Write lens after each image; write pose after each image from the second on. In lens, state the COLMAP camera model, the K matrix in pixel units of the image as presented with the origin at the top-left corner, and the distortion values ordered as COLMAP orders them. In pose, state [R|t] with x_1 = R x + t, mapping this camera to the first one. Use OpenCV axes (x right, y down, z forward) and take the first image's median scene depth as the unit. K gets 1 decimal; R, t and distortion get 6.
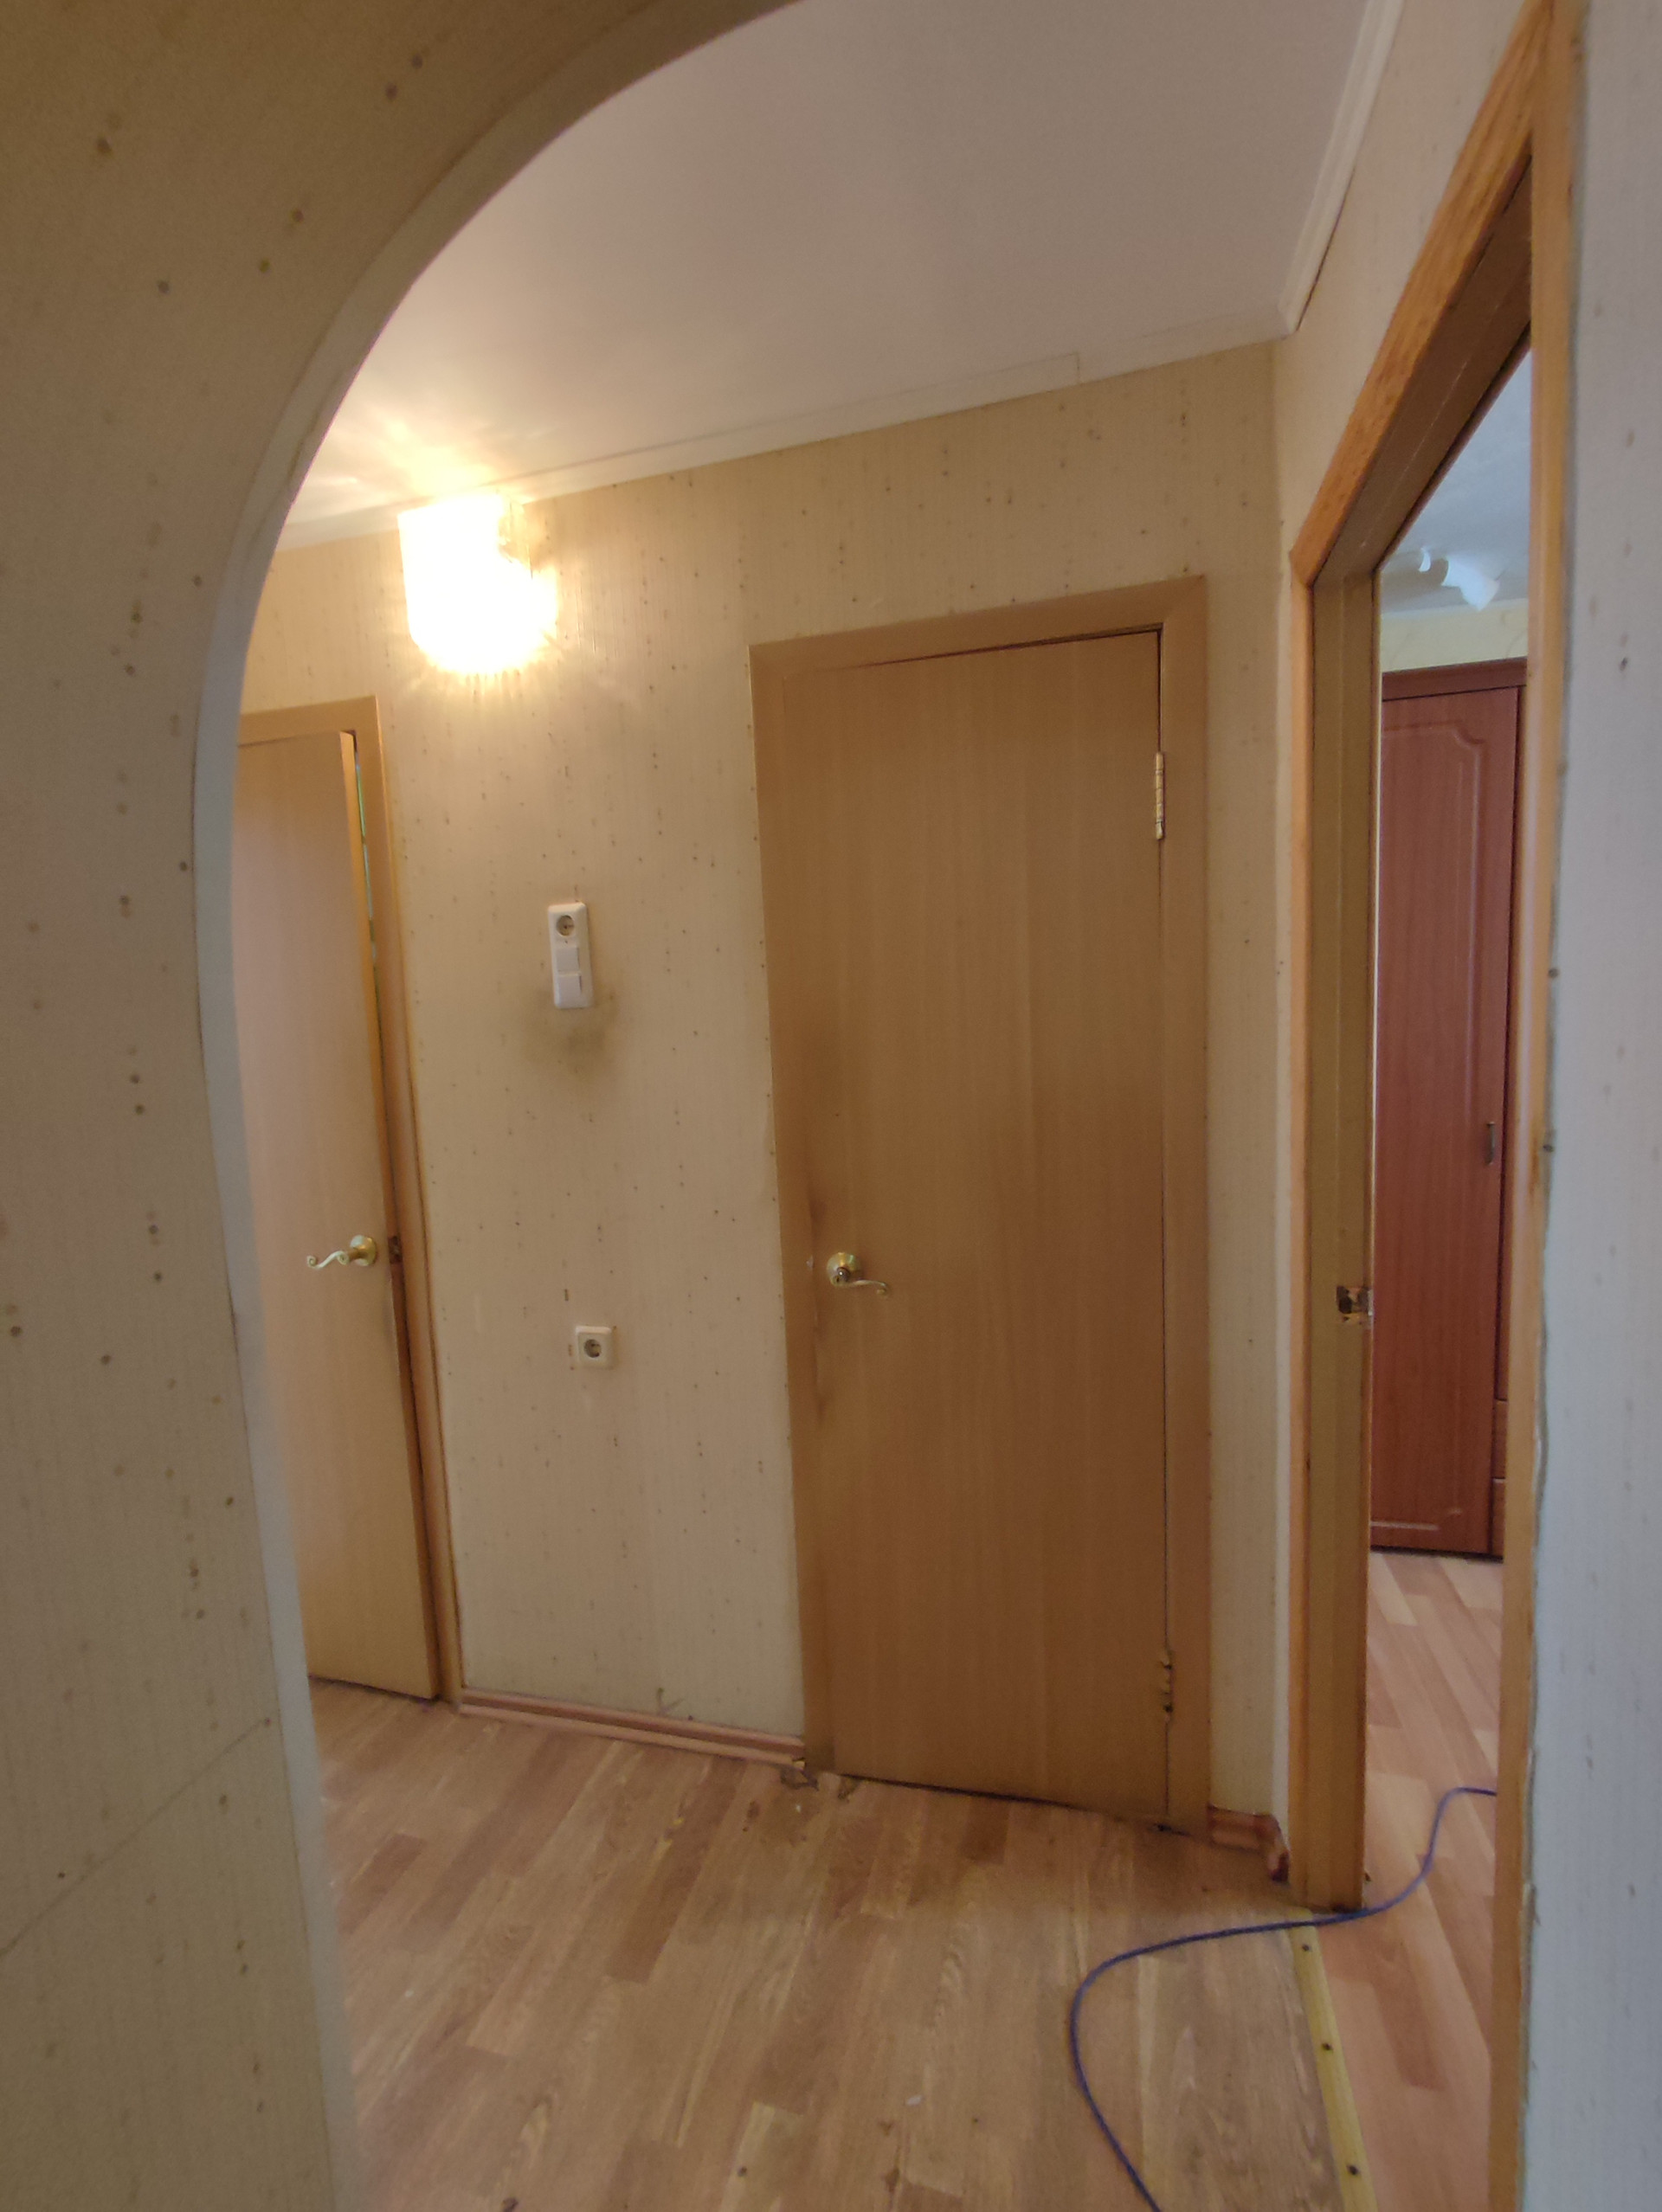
lens RADIAL K [[1009.0, 0, 827.3], [0, 1009.0, 1099.6], [0, 0, 1]] dist [-0.001243, -0.001820]
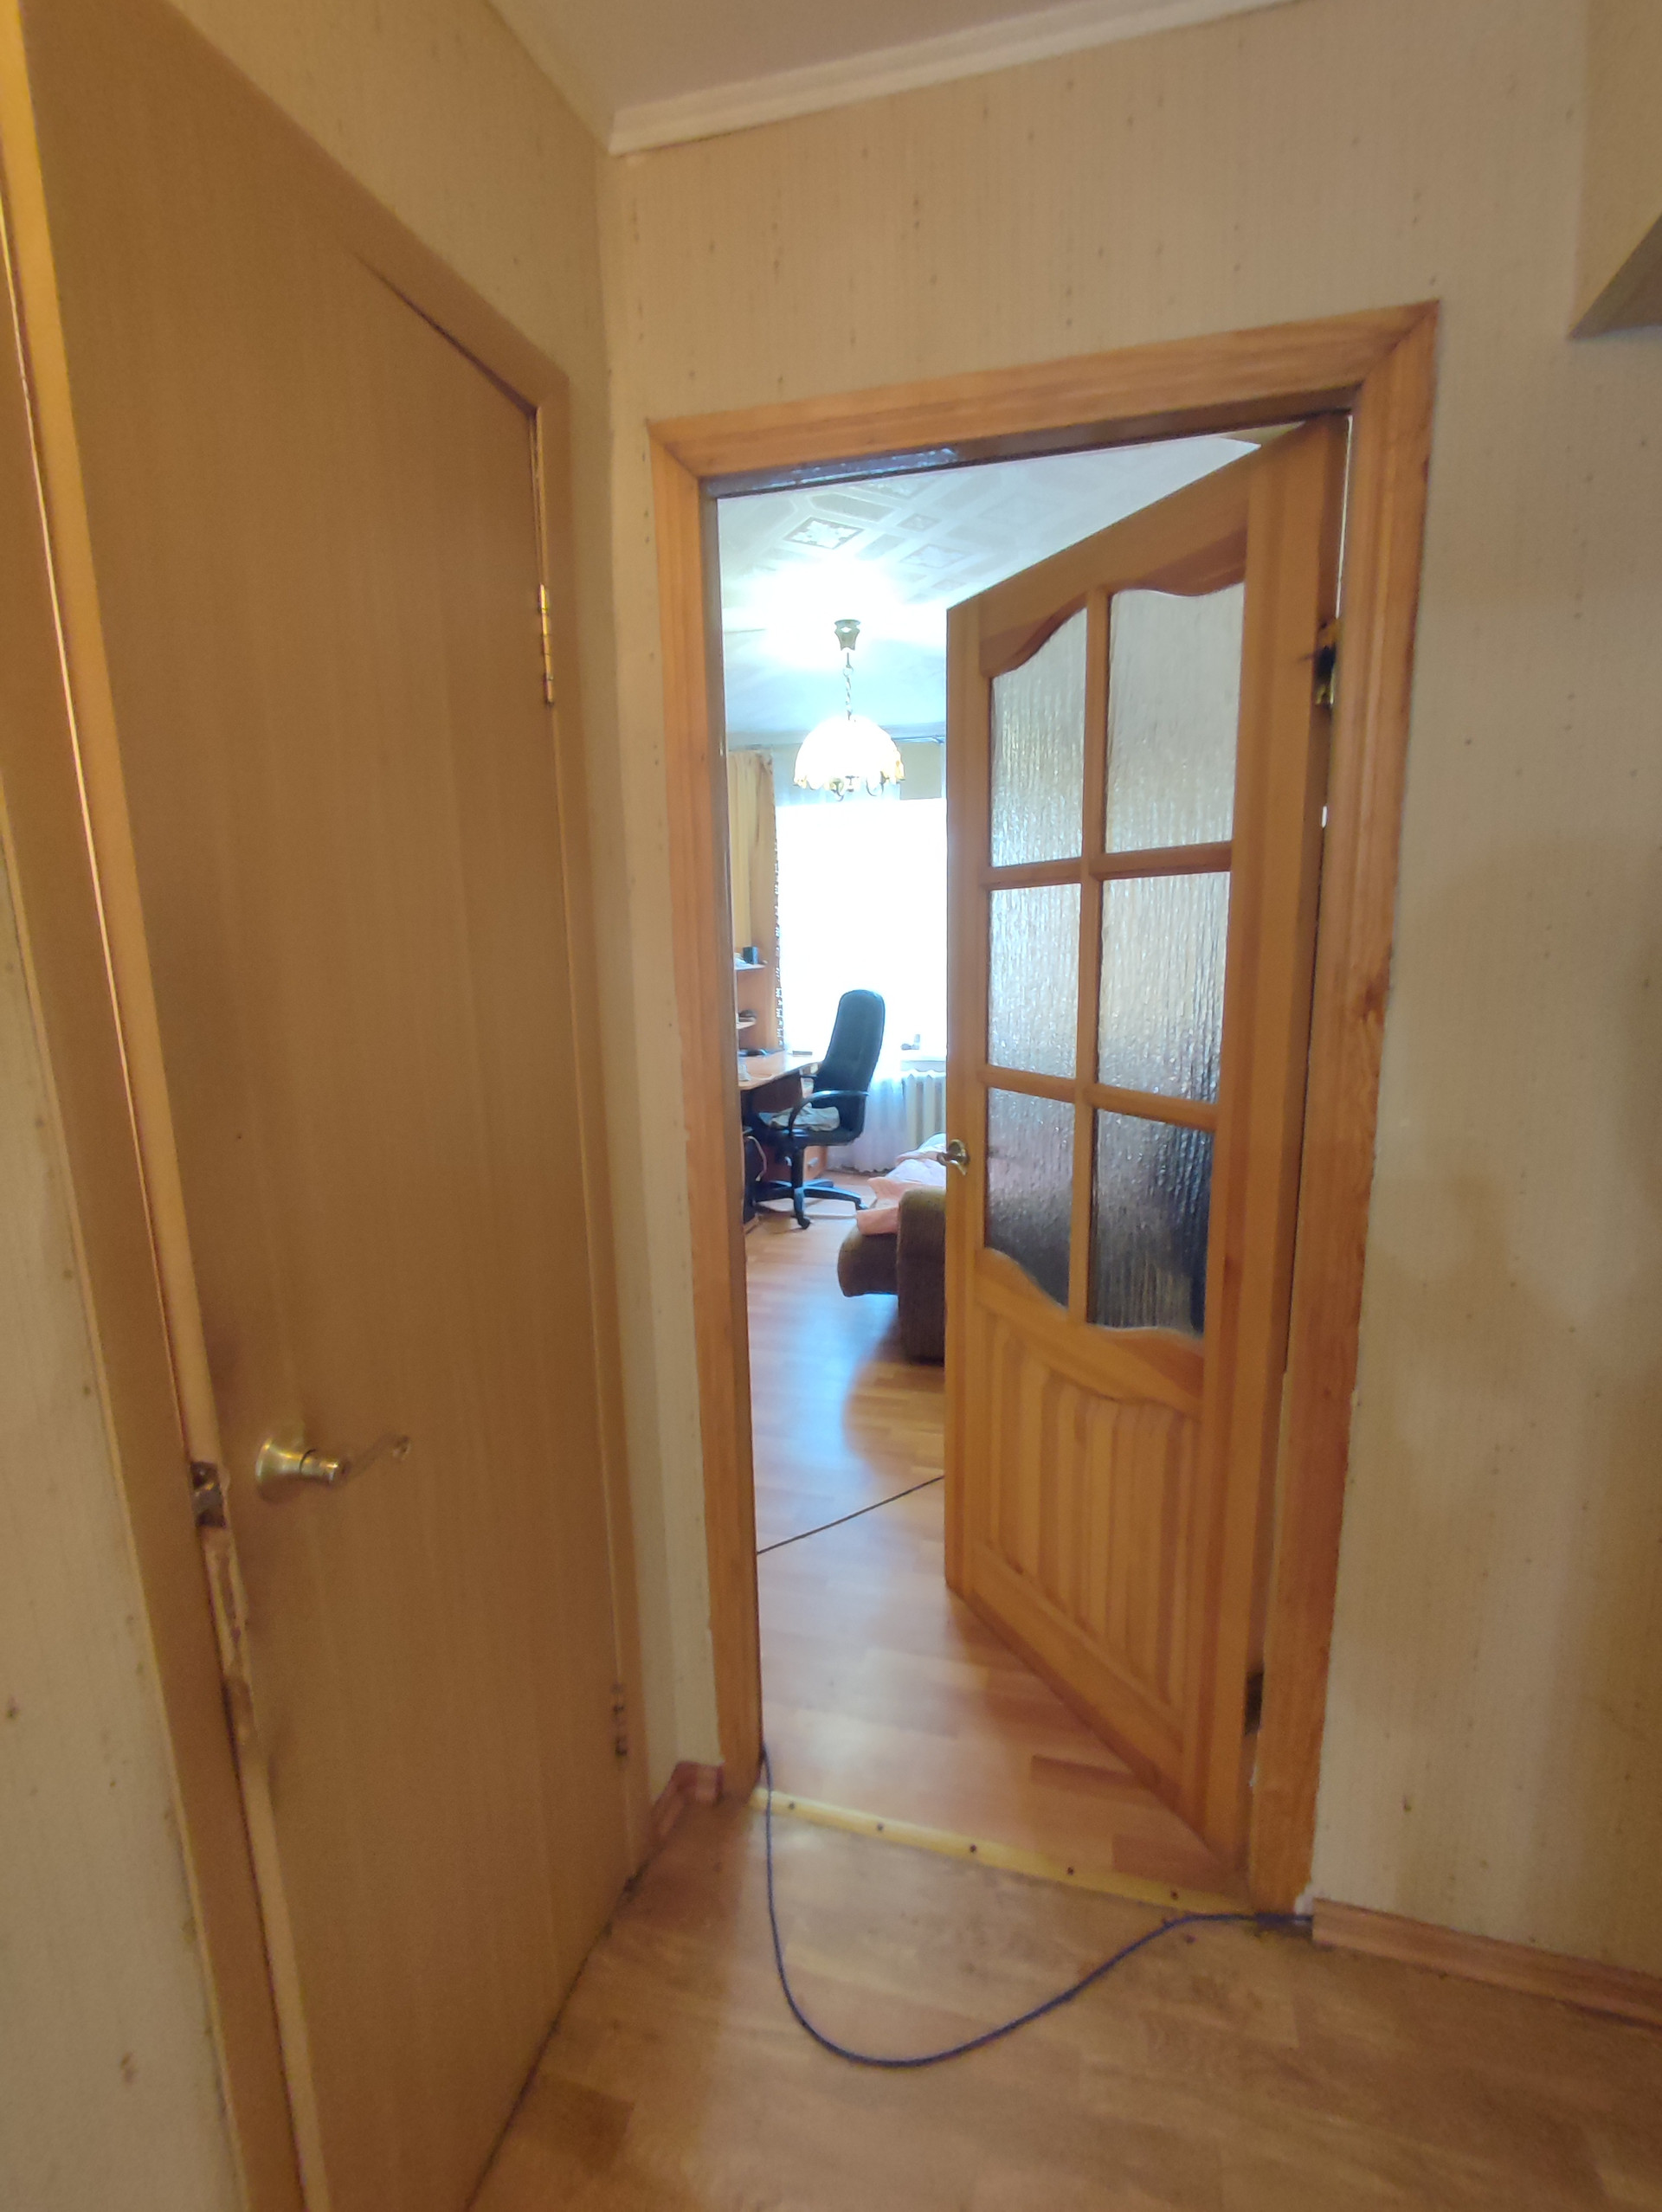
lens RADIAL K [[1009.0, 0, 838.0], [0, 1009.0, 1112.9], [0, 0, 1]] dist [-0.001243, -0.001820]
pose [[0.012753, -0.146791, 0.989085, -0.396268], [0.097898, 0.984597, 0.144862, -0.041161], [-0.995115, 0.094982, 0.026927, 0.680122]]
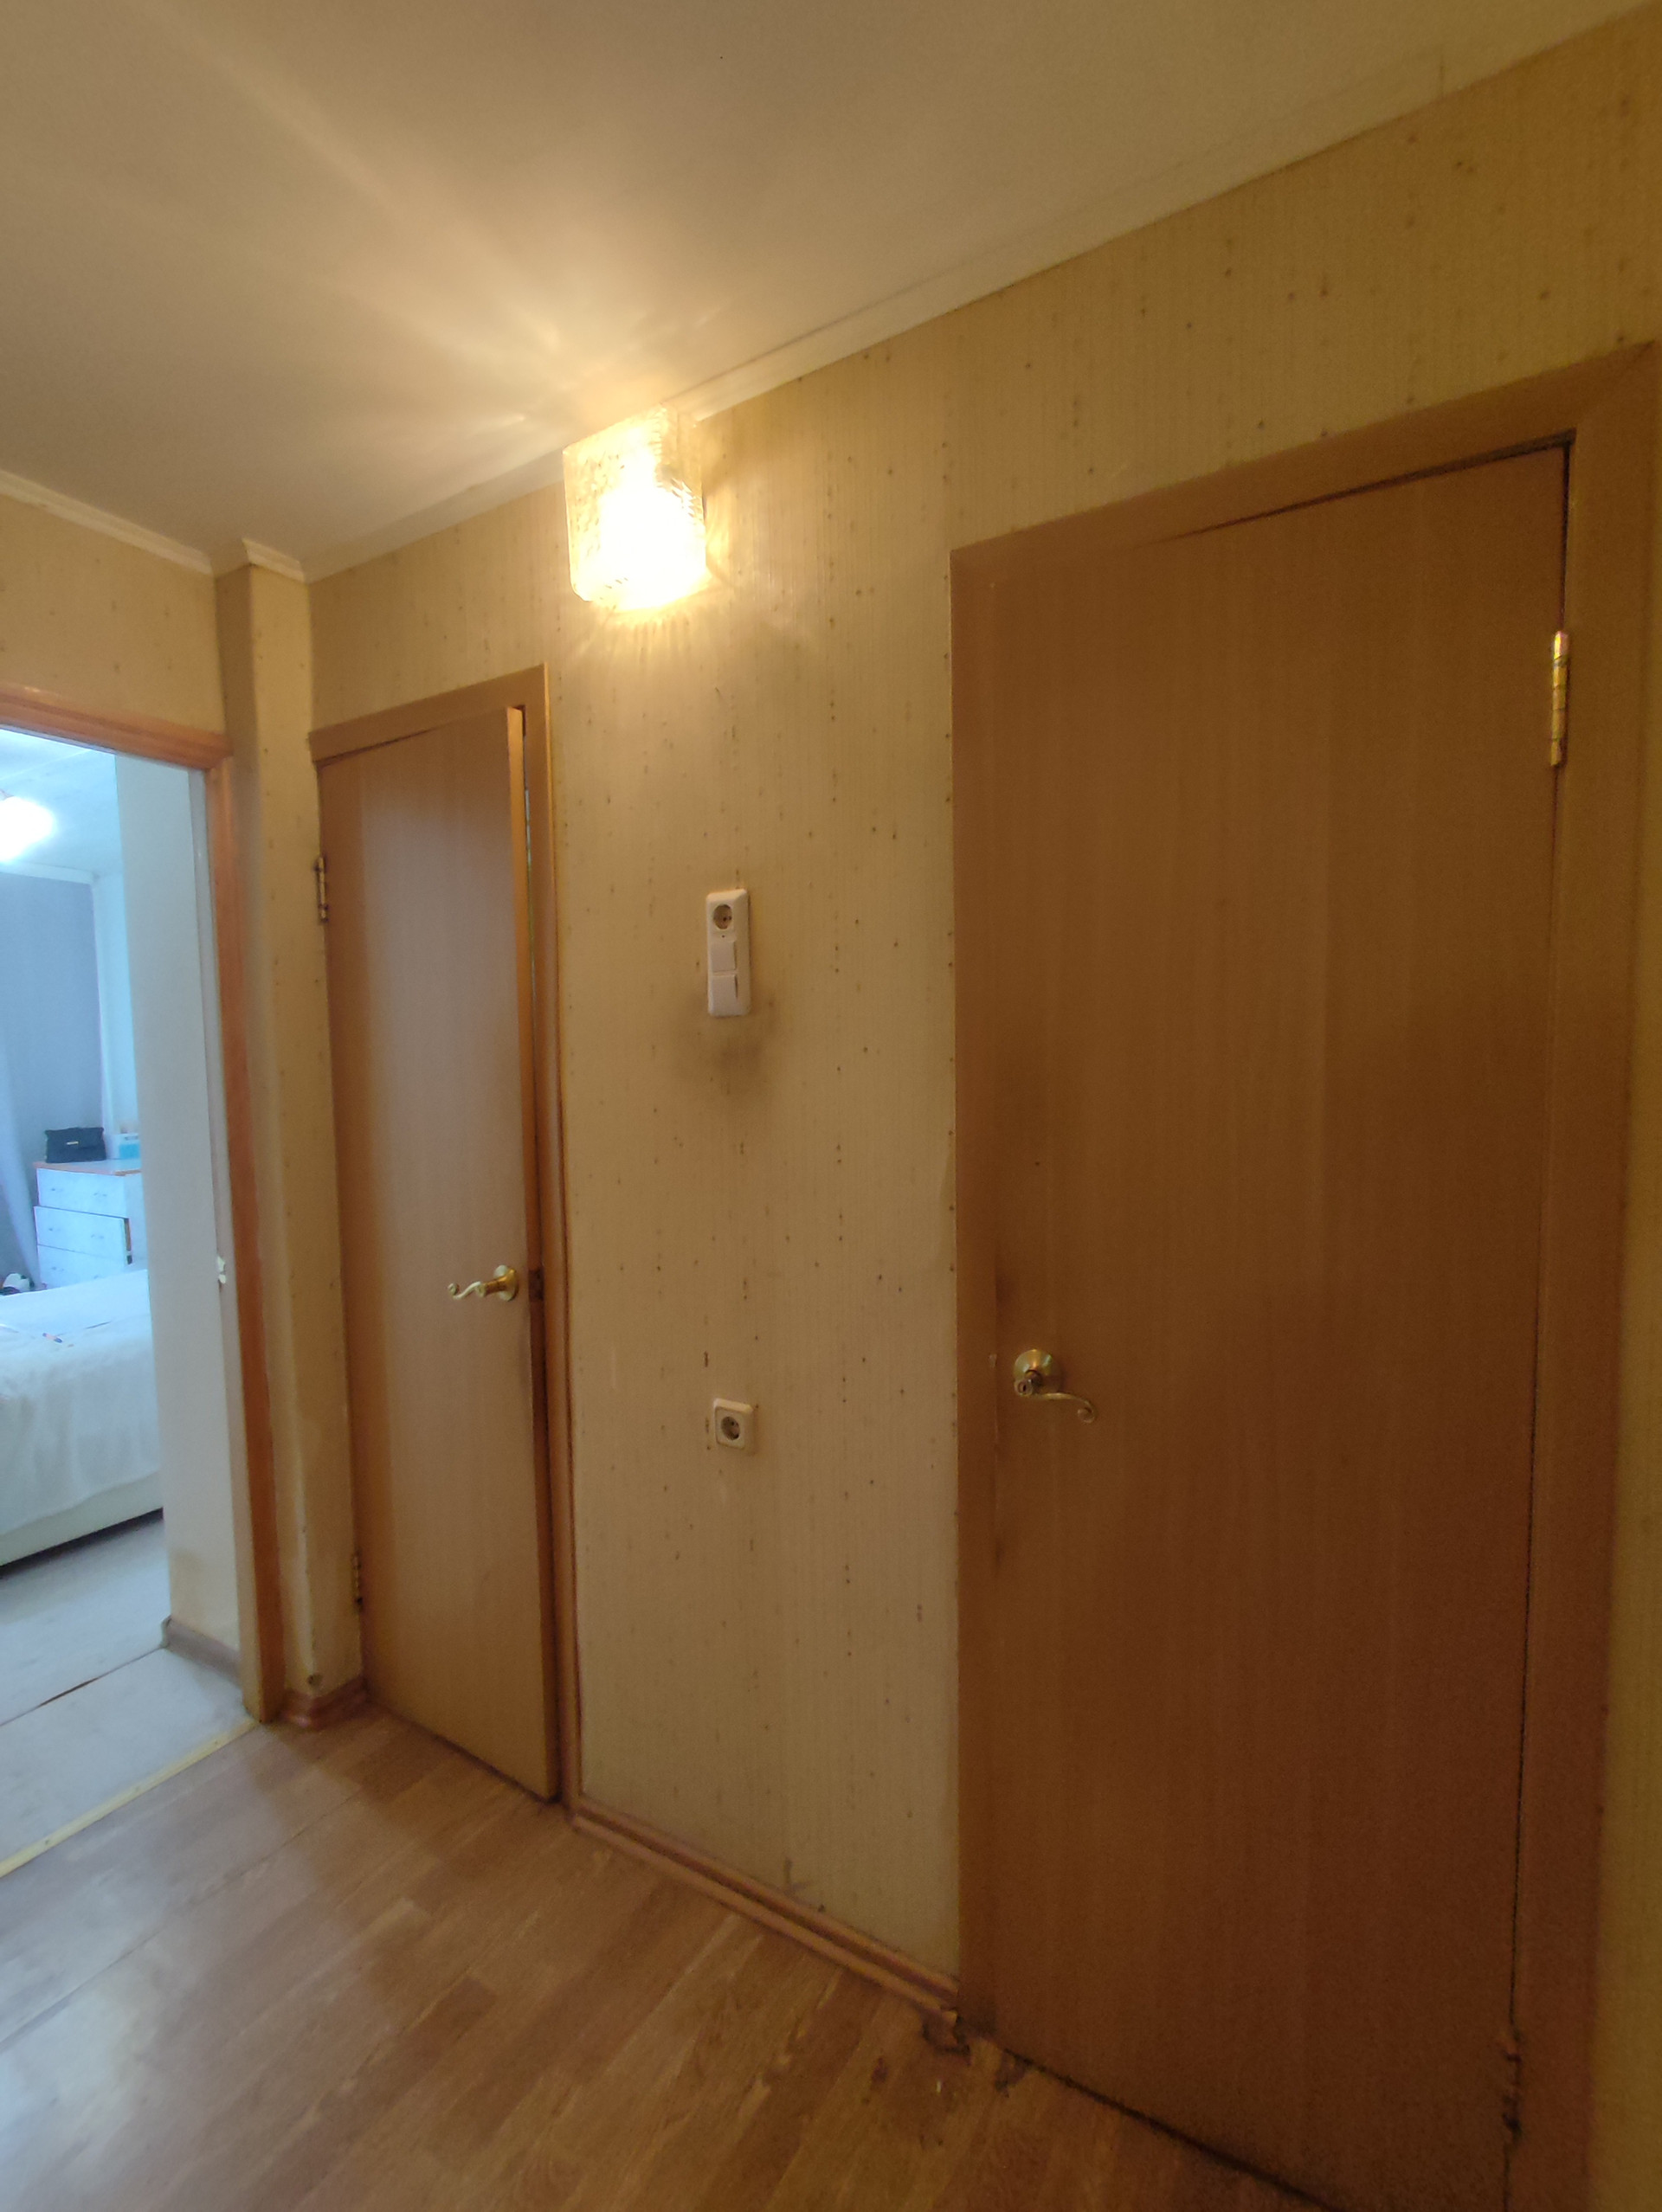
lens RADIAL K [[1009.0, 0, 830.8], [0, 1009.0, 1111.1], [0, 0, 1]] dist [-0.001243, -0.001820]
pose [[0.961975, 0.044407, -0.269504, 0.060875], [-0.048781, 0.998764, -0.009550, -0.008962], [0.268747, 0.022333, 0.962952, 0.235554]]
